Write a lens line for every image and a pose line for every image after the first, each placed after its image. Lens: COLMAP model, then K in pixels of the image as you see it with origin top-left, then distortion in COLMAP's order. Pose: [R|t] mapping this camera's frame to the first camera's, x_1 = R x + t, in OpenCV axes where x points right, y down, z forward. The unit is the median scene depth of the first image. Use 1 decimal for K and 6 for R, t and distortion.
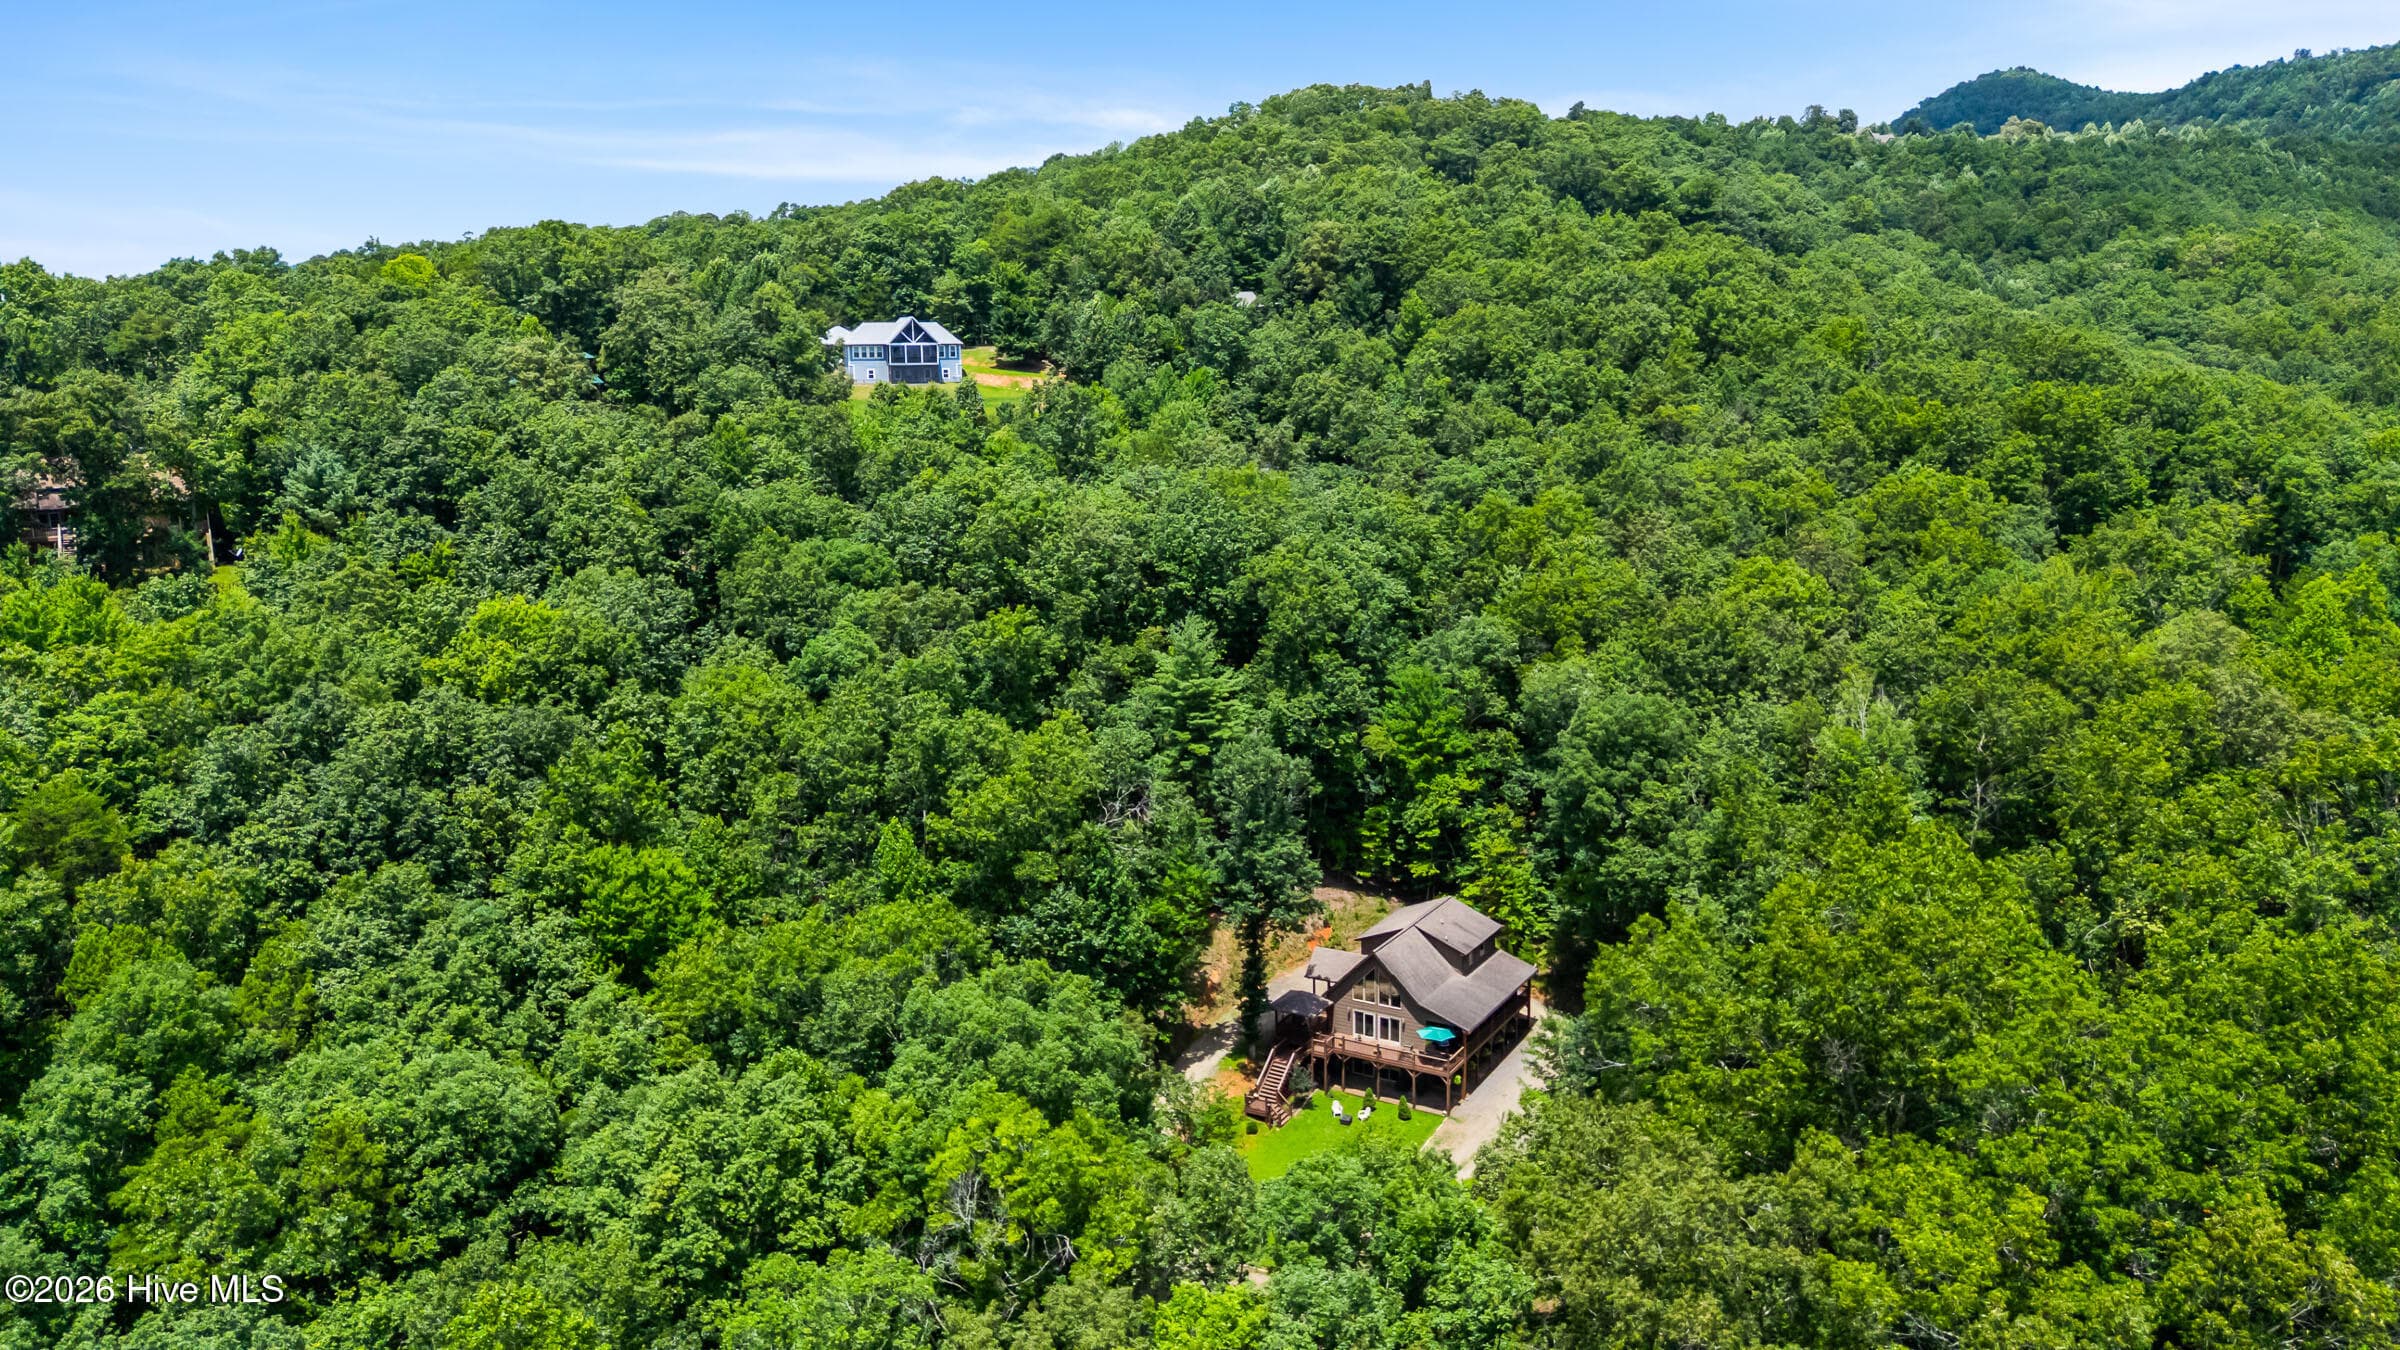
lens RADIAL K [[1680.1, 0, 1200.0], [0, 1680.1, 675.0], [0, 0, 1]] dist [0.029083, -0.000056]
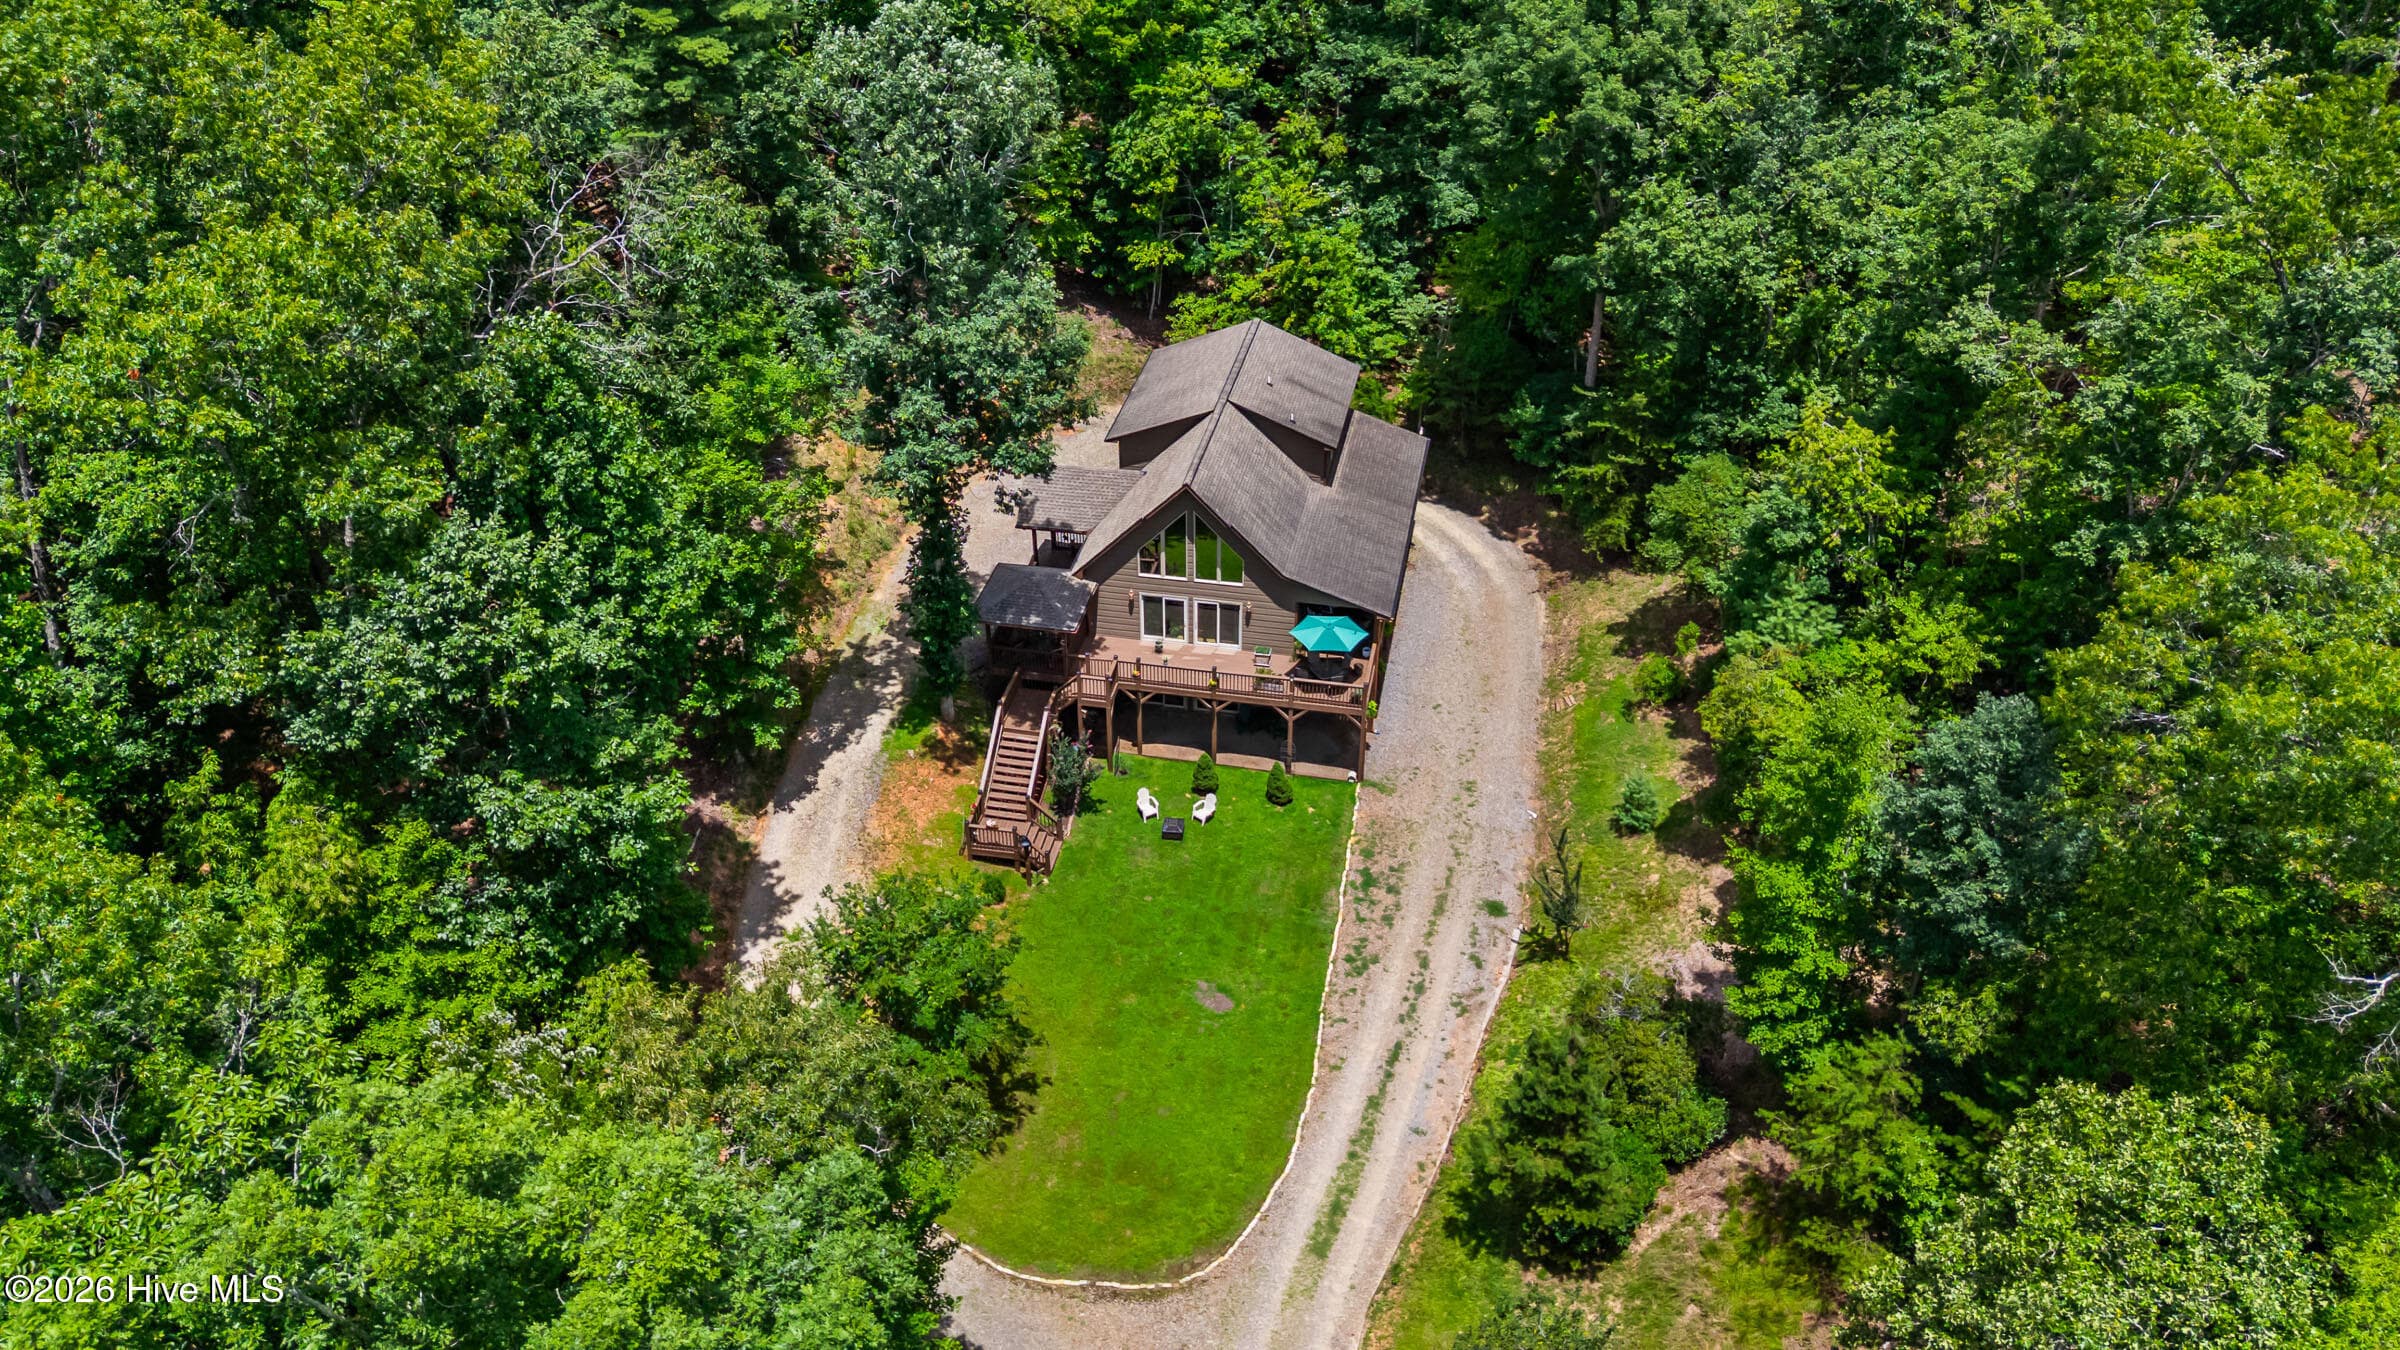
lens RADIAL K [[1680.1, 0, 1200.0], [0, 1680.1, 675.0], [0, 0, 1]] dist [0.029083, -0.000056]
pose [[0.936031, -0.188931, 0.296903, -0.042845], [0.050304, 0.906838, 0.418466, 0.015826], [-0.348304, -0.376762, 0.858332, 0.563534]]
